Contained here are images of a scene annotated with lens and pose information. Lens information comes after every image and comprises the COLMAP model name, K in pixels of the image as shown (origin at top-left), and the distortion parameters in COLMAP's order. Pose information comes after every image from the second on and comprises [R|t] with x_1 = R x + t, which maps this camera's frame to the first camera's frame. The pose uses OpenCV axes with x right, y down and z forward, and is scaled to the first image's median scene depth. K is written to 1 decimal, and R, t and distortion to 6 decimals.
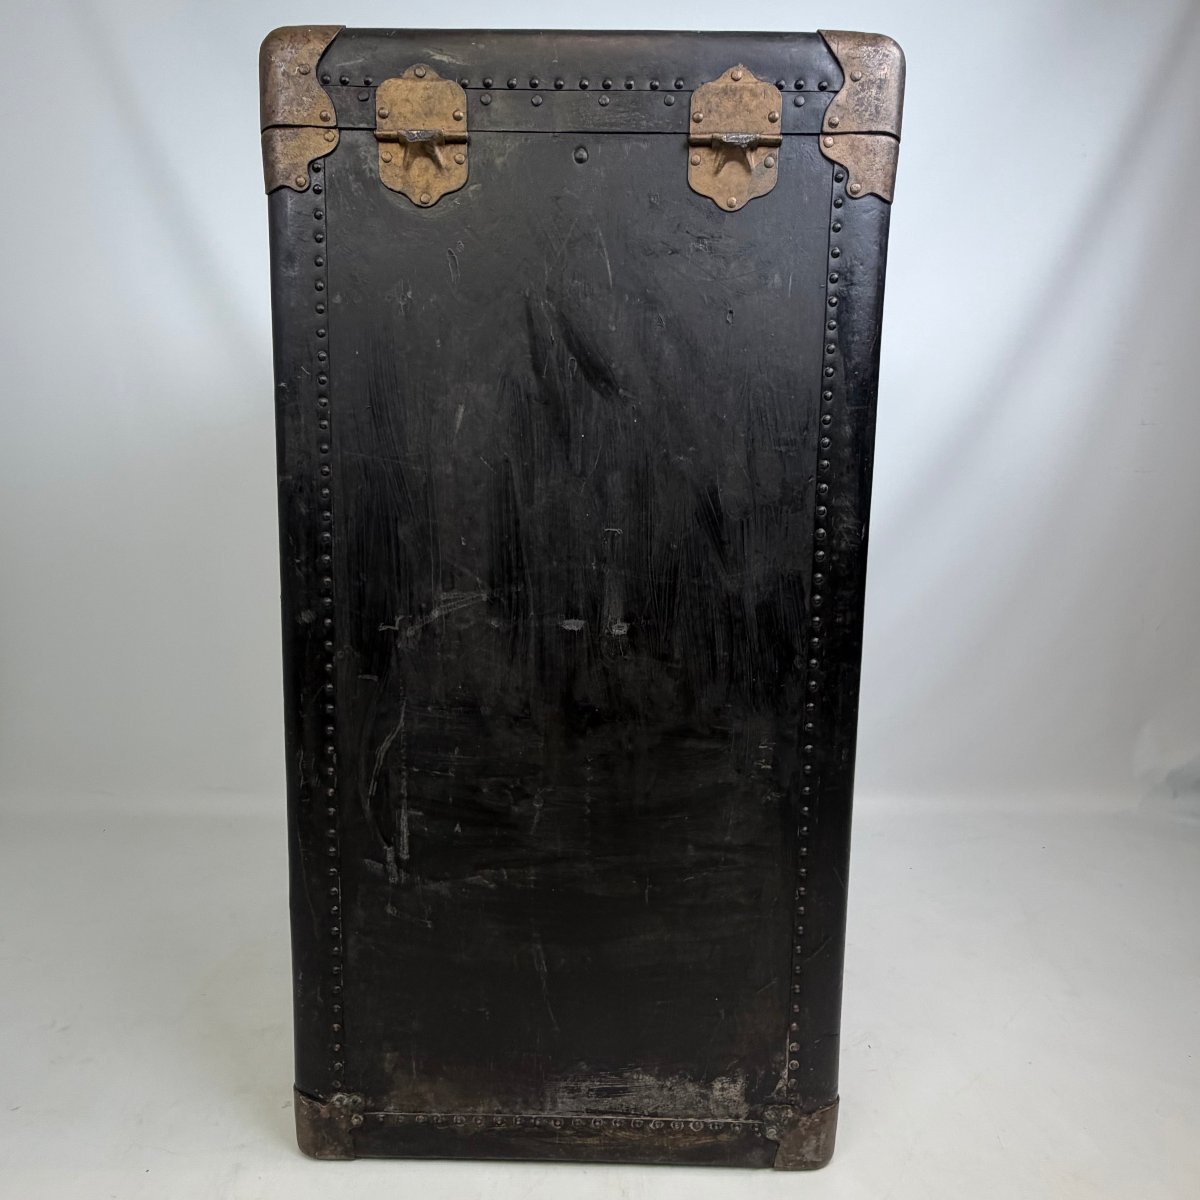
lens RADIAL K [[804.2, 0, 601.8], [0, 804.2, 605.7], [0, 0, 1]] dist [-0.003298, -0.000098]
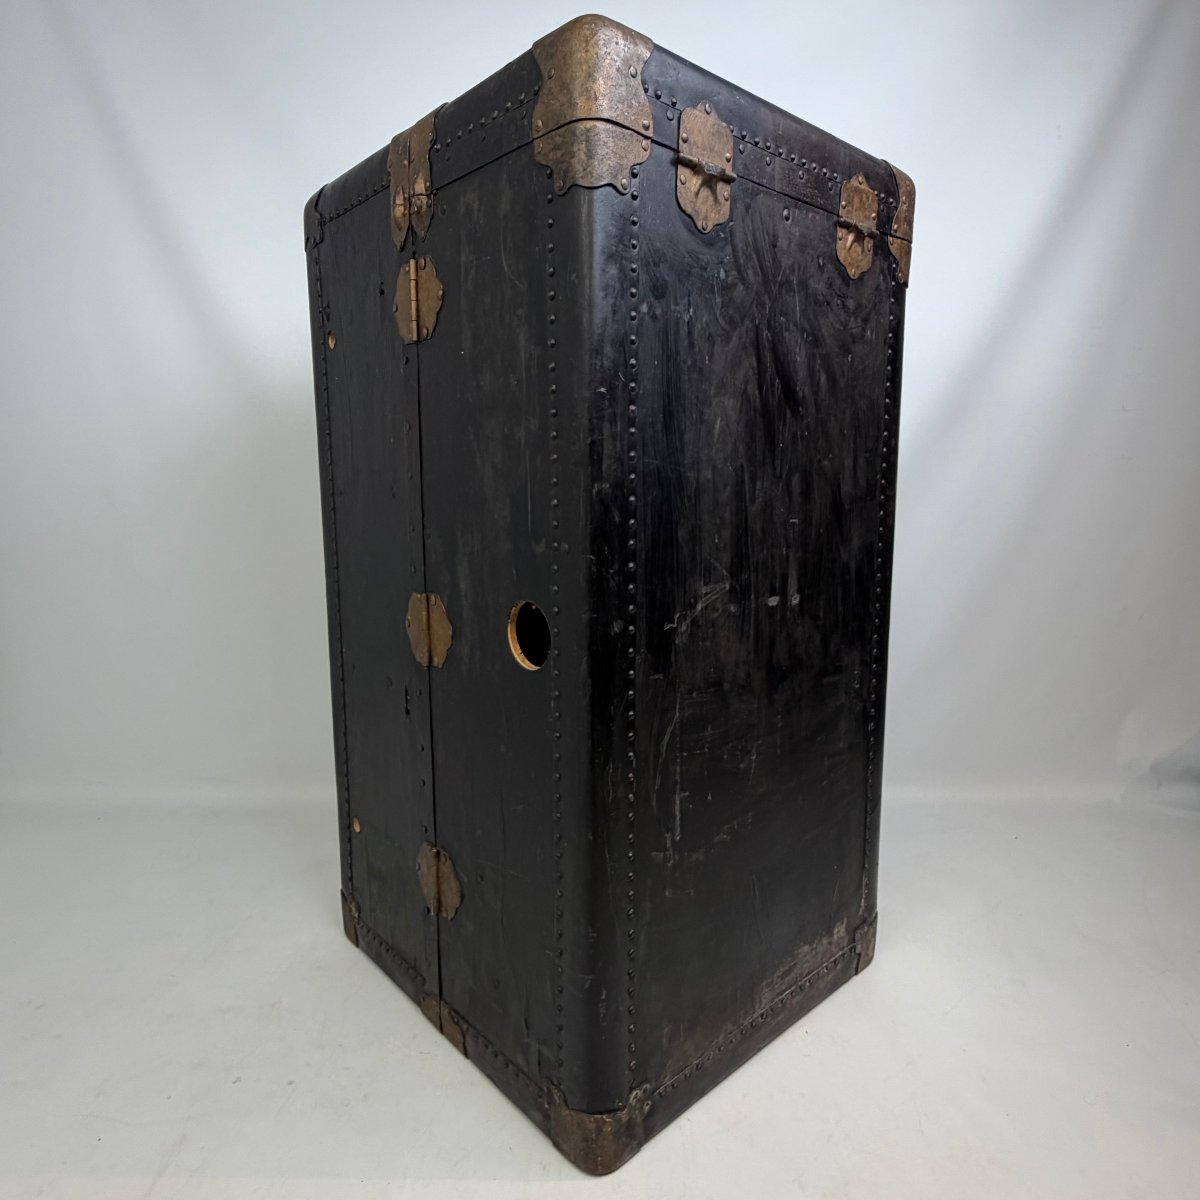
lens RADIAL K [[804.2, 0, 609.9], [0, 804.2, 602.9], [0, 0, 1]] dist [-0.003298, -0.000098]
pose [[0.721221, -0.127643, 0.680843, -1.047852], [0.108853, 0.991549, 0.070585, -0.086610], [-0.684099, 0.023205, 0.729020, 0.289866]]
